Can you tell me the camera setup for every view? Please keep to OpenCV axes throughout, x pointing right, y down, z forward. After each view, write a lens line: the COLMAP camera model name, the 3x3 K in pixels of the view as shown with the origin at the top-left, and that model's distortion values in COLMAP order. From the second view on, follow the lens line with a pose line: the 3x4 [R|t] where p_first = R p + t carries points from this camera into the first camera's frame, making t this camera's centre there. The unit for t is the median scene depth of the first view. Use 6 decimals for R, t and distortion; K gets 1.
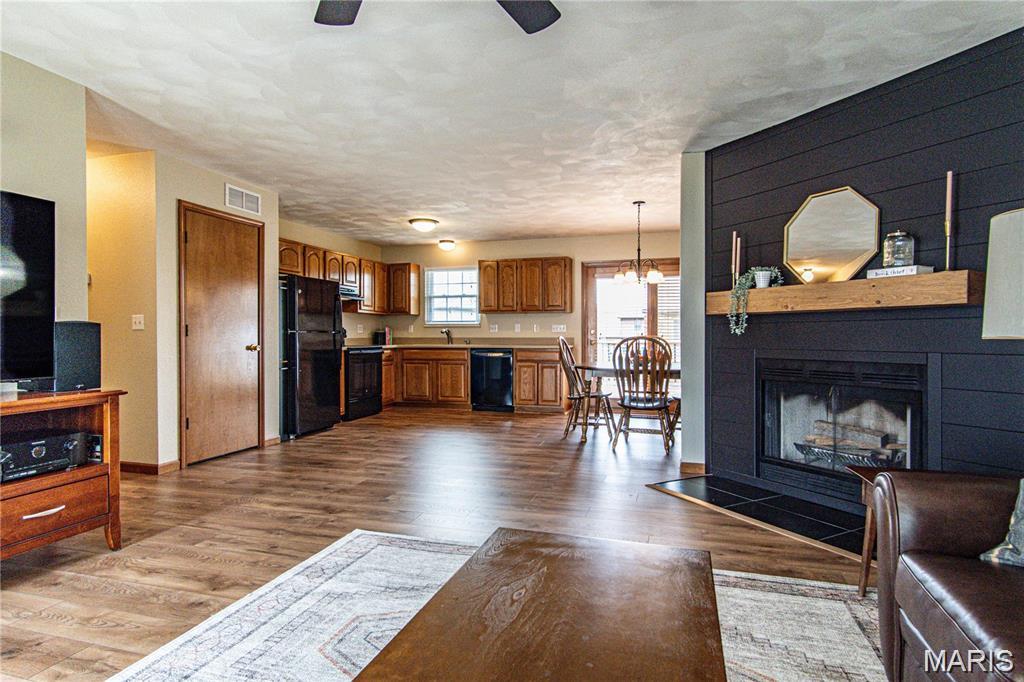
lens RADIAL K [[531.6, 0, 512.0], [0, 531.6, 341.0], [0, 0, 1]] dist [0.001001, -0.000285]
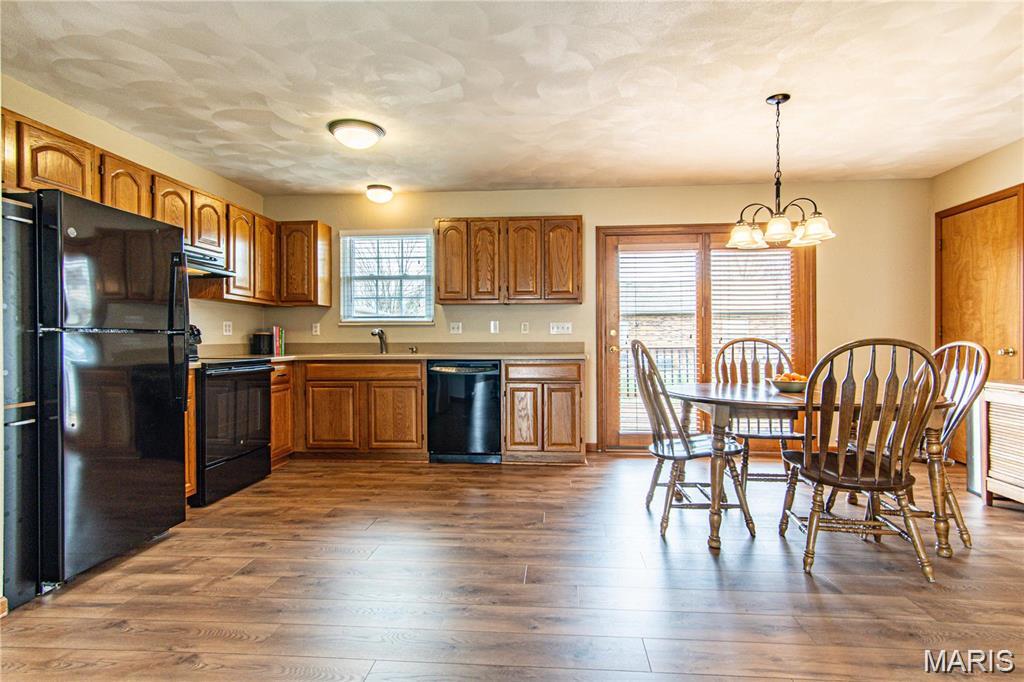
lens RADIAL K [[531.6, 0, 512.0], [0, 531.6, 341.0], [0, 0, 1]] dist [0.001001, -0.000285]
pose [[0.976347, -0.003750, 0.216175, -0.112562], [0.005630, 0.999951, -0.008083, -0.002732], [-0.216135, 0.009109, 0.976321, 0.381655]]
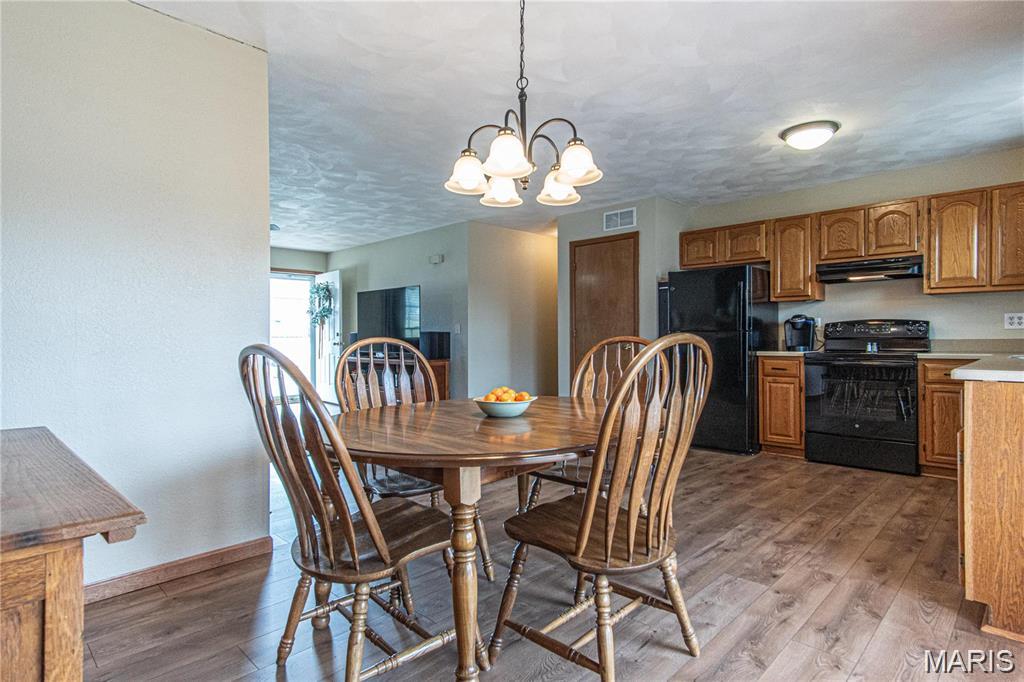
lens RADIAL K [[531.6, 0, 512.0], [0, 531.6, 341.0], [0, 0, 1]] dist [0.001001, -0.000285]
pose [[-0.452919, 0.001706, -0.891550, 0.413645], [-0.006971, 0.999961, 0.005455, -0.003227], [0.891525, 0.008686, -0.452889, 0.856755]]
